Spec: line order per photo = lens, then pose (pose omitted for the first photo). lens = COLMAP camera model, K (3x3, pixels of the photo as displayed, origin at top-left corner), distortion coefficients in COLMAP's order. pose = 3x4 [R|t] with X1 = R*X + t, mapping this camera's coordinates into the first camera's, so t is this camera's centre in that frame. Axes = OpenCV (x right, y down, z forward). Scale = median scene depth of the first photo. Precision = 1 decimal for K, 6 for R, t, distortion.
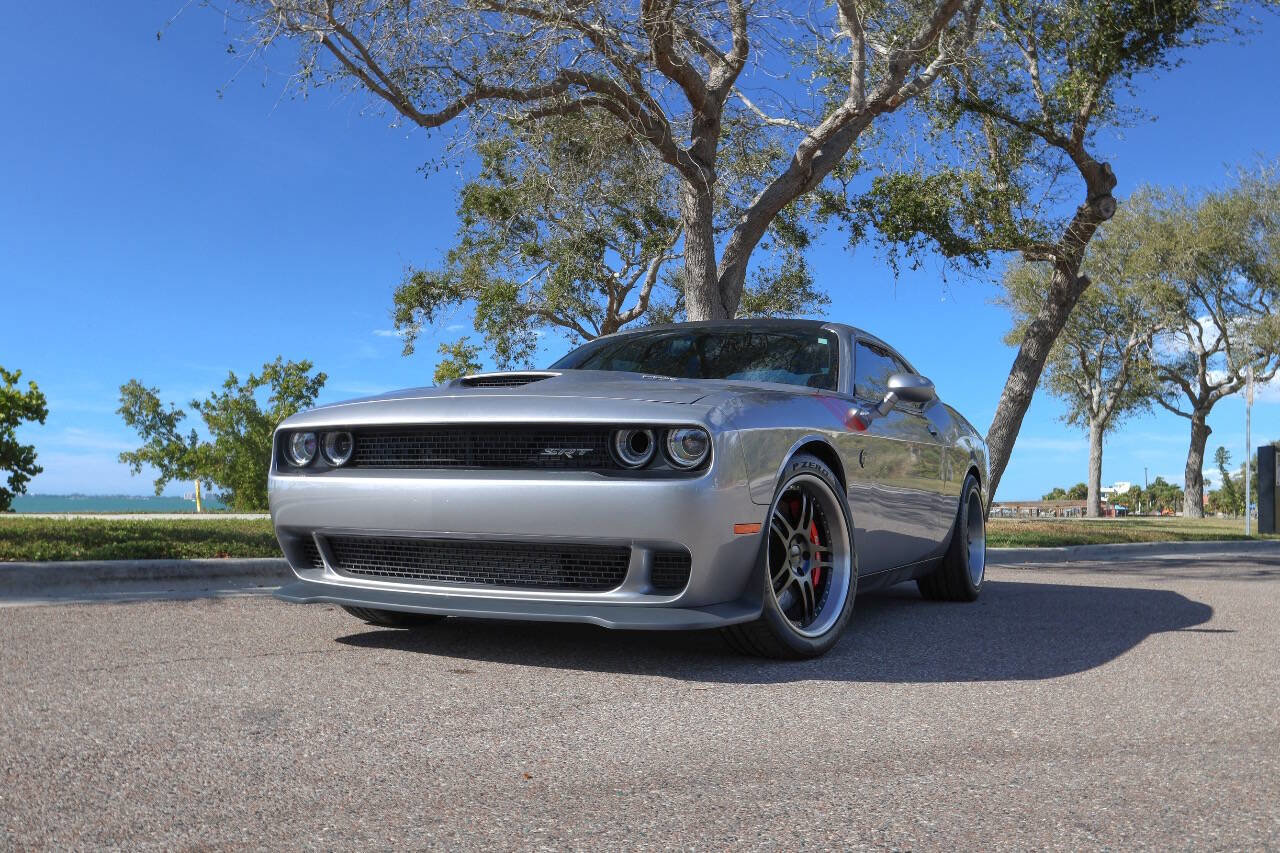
lens RADIAL K [[1183.2, 0, 601.6], [0, 1183.2, 394.2], [0, 0, 1]] dist [0.008041, -0.014561]
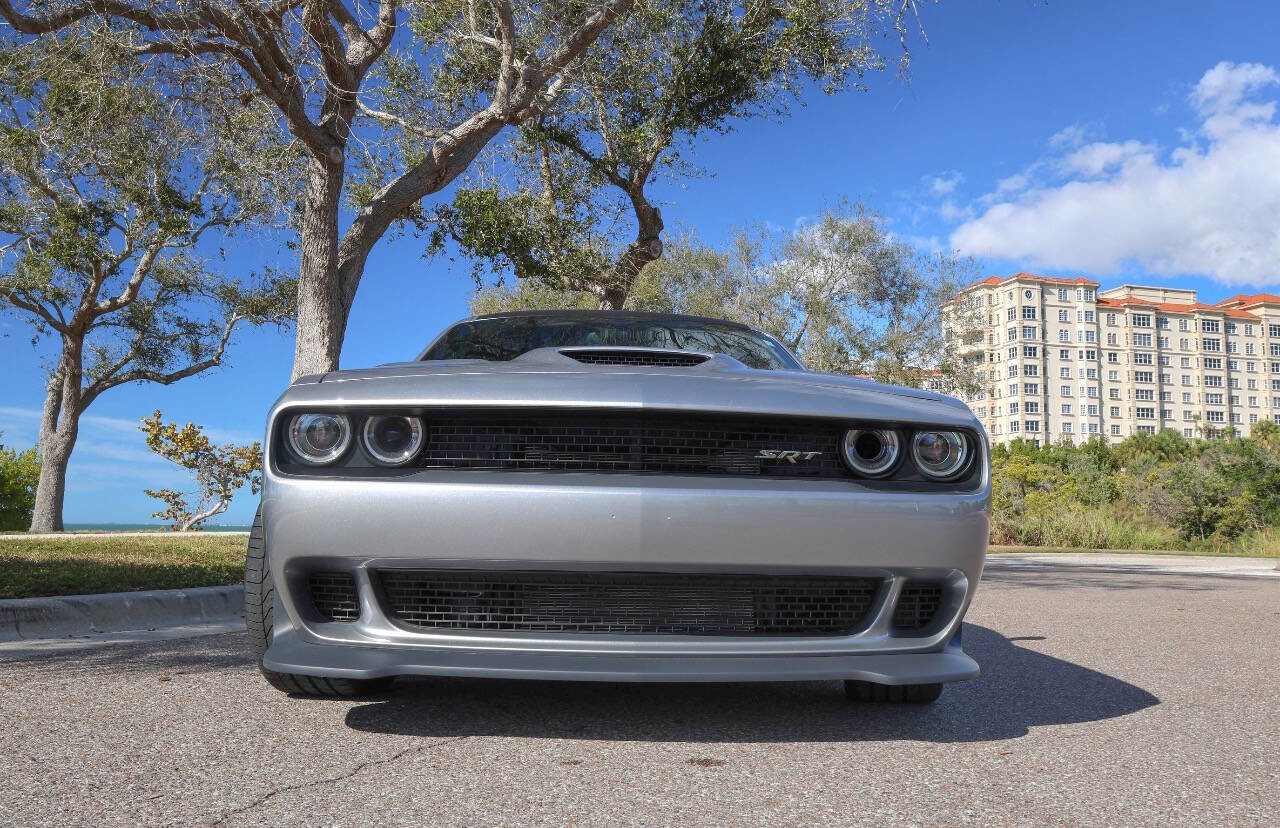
lens RADIAL K [[1142.3, 0, 675.8], [0, 1142.3, 378.6], [0, 0, 1]] dist [0.006235, -0.002747]
pose [[0.844530, 0.063310, 0.531753, -0.115052], [-0.047293, 0.997925, -0.043702, 0.008216], [-0.533416, 0.011759, 0.845771, 0.096440]]
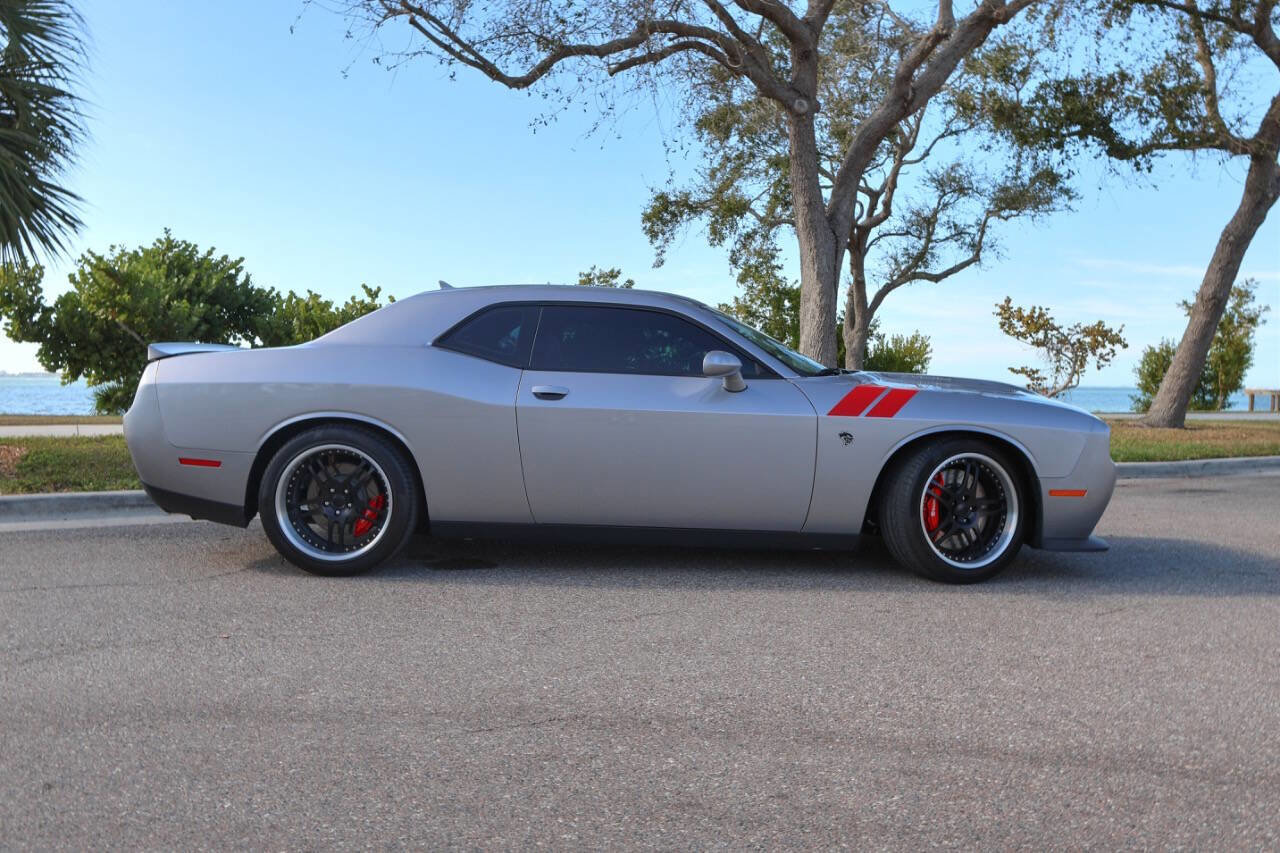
lens RADIAL K [[1108.5, 0, 674.6], [0, 1108.5, 427.4], [0, 0, 1]] dist [0.002236, -0.001943]
pose [[0.963842, 0.004671, -0.266432, 0.186164], [0.030121, 0.991529, 0.126348, -0.024663], [0.264765, -0.129805, 0.955537, 0.000327]]
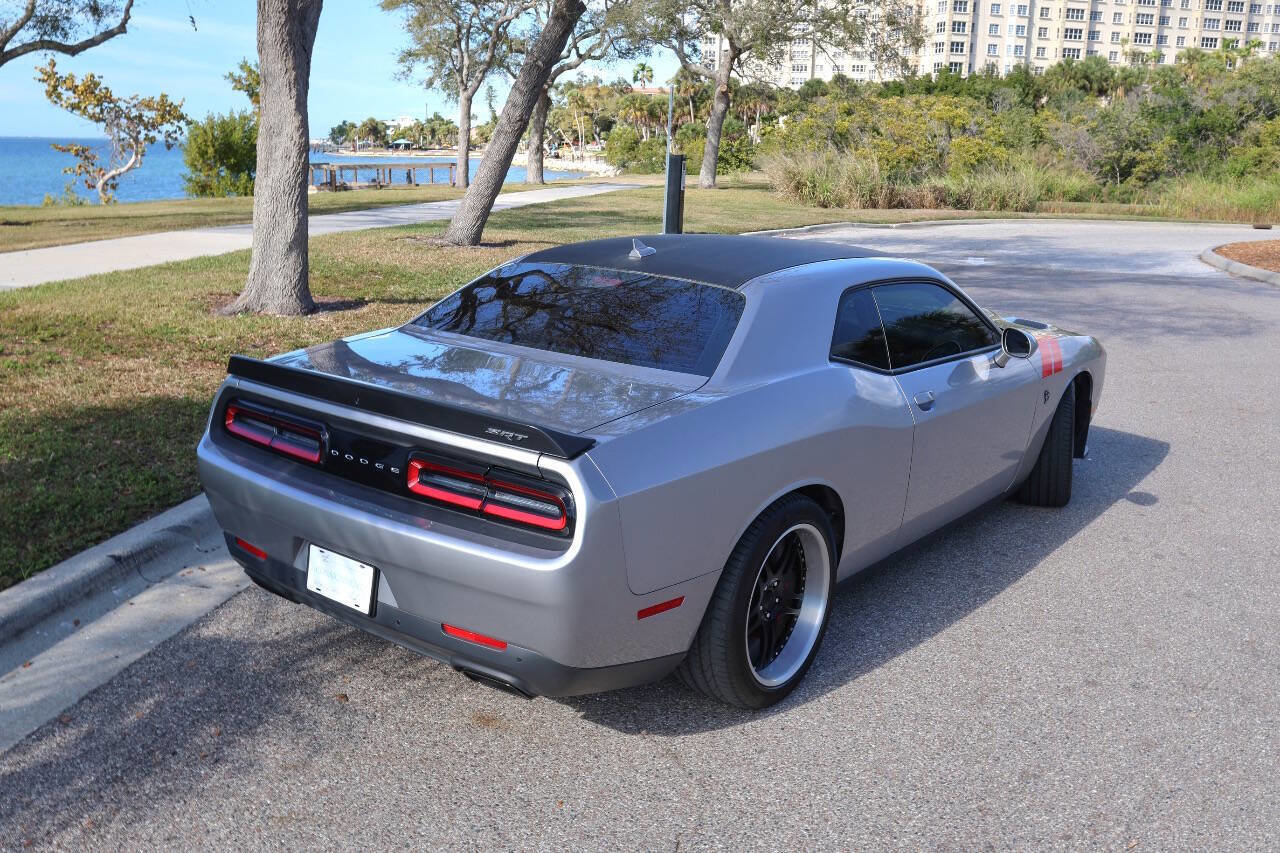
lens RADIAL K [[1135.0, 0, 649.5], [0, 1135.0, 424.5], [0, 0, 1]] dist [0.011764, -0.007175]
pose [[0.814521, -0.138671, 0.563316, -0.151906], [-0.057857, 0.946753, 0.316720, -0.073383], [-0.577241, -0.290567, 0.763128, 0.131295]]
